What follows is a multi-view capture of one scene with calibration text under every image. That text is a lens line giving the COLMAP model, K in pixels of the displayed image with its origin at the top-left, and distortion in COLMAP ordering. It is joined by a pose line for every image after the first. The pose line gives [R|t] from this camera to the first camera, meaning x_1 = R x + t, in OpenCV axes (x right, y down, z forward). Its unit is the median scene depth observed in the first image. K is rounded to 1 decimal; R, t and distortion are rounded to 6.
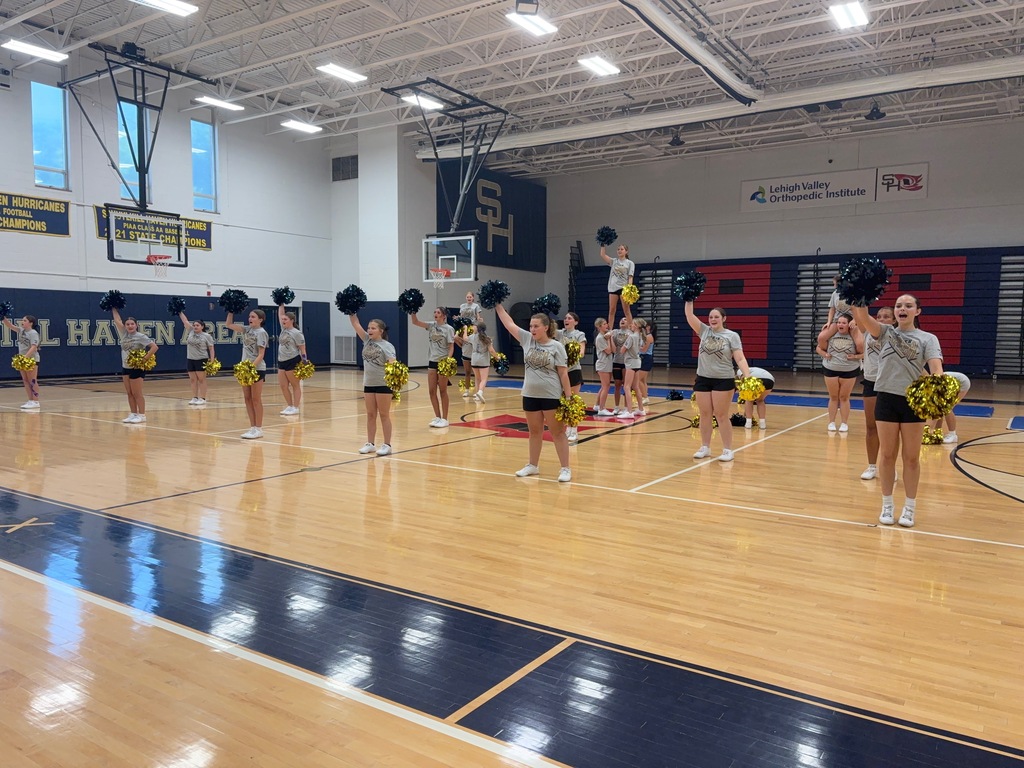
lens RADIAL K [[781.3, 0, 506.6], [0, 781.3, 396.8], [0, 0, 1]] dist [0.062087, -0.053164]
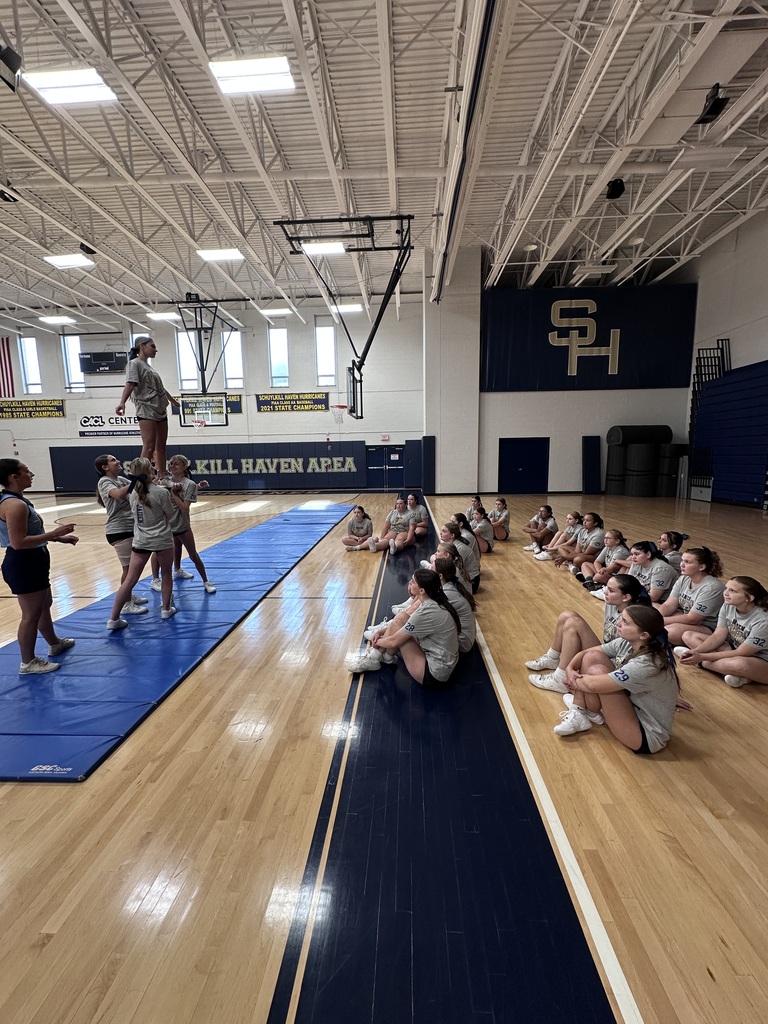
lens RADIAL K [[412.0, 0, 383.8], [0, 412.0, 510.3], [0, 0, 1]] dist [0.004454, 0.000120]
pose [[0.505554, 0.096627, -0.857367, 0.372638], [-0.052554, 0.995313, 0.081186, -0.061462], [0.861193, 0.004014, 0.508263, 0.659439]]
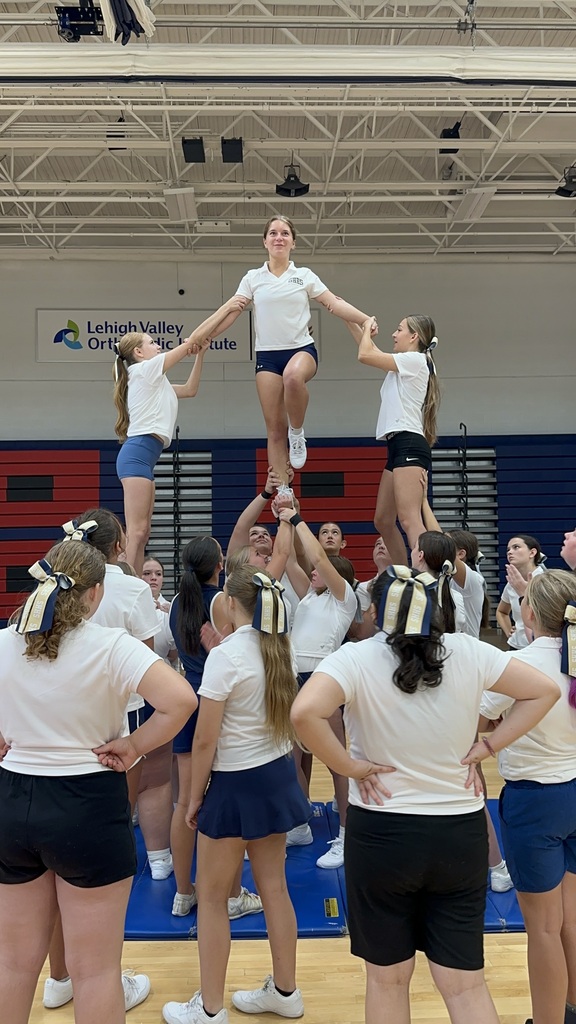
lens RADIAL K [[893.8, 0, 293.1], [0, 893.8, 510.8], [0, 0, 1]] dist [0.069860, -0.012617]
pose [[0.802652, 0.006947, 0.596408, 0.063790], [0.077315, 0.990284, -0.115586, -0.041565], [-0.591416, 0.138886, 0.794316, 0.442157]]
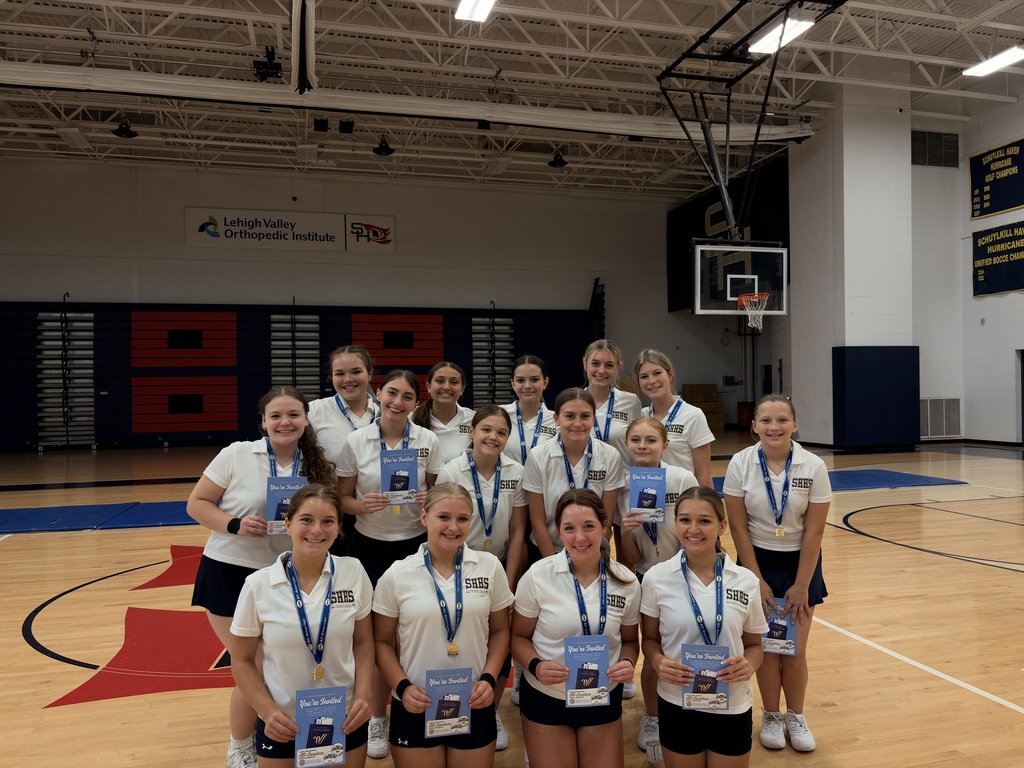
lens RADIAL K [[785.8, 0, 521.1], [0, 785.8, 388.4], [0, 0, 1]] dist [0.023915, 0.002970]
pose [[0.654110, -0.019302, 0.756153, -0.093808], [0.087465, 0.994899, -0.050265, -0.027754], [-0.751325, 0.099016, 0.652462, 0.290427]]
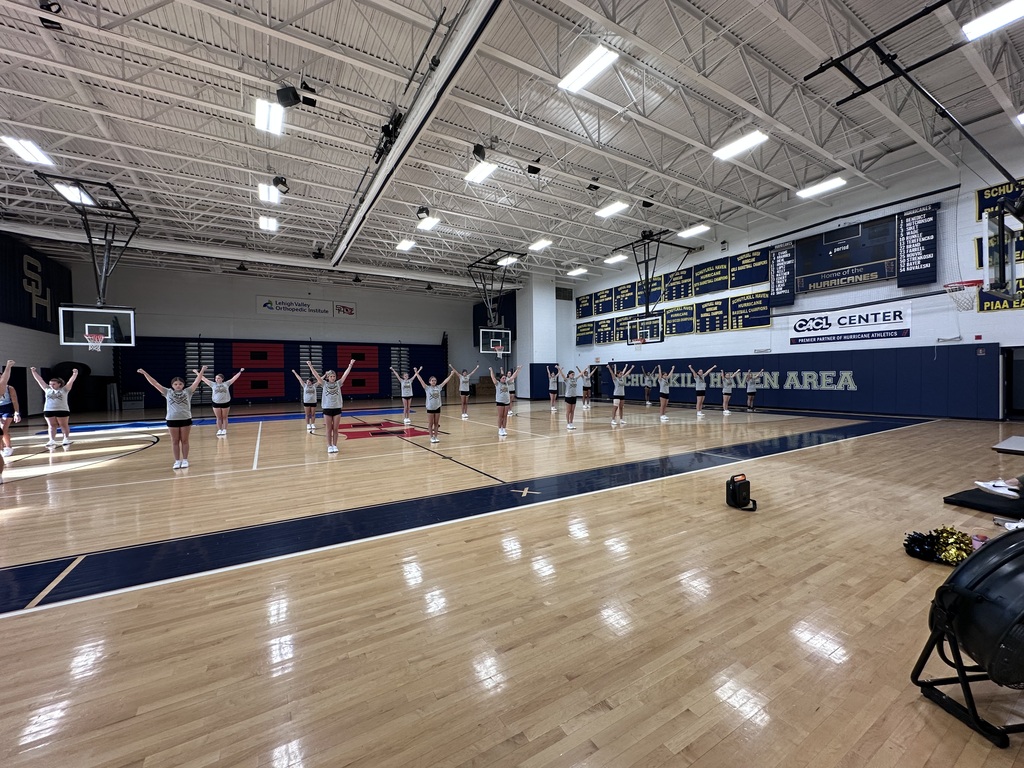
lens RADIAL K [[412.0, 0, 511.6], [0, 412.0, 383.8], [0, 0, 1]] dist [0.004454, 0.000120]
pose [[0.432092, -0.030718, 0.901306, -0.326568], [0.096884, 0.995217, -0.012528, -0.015948], [-0.896610, 0.092735, 0.433001, 0.139132]]
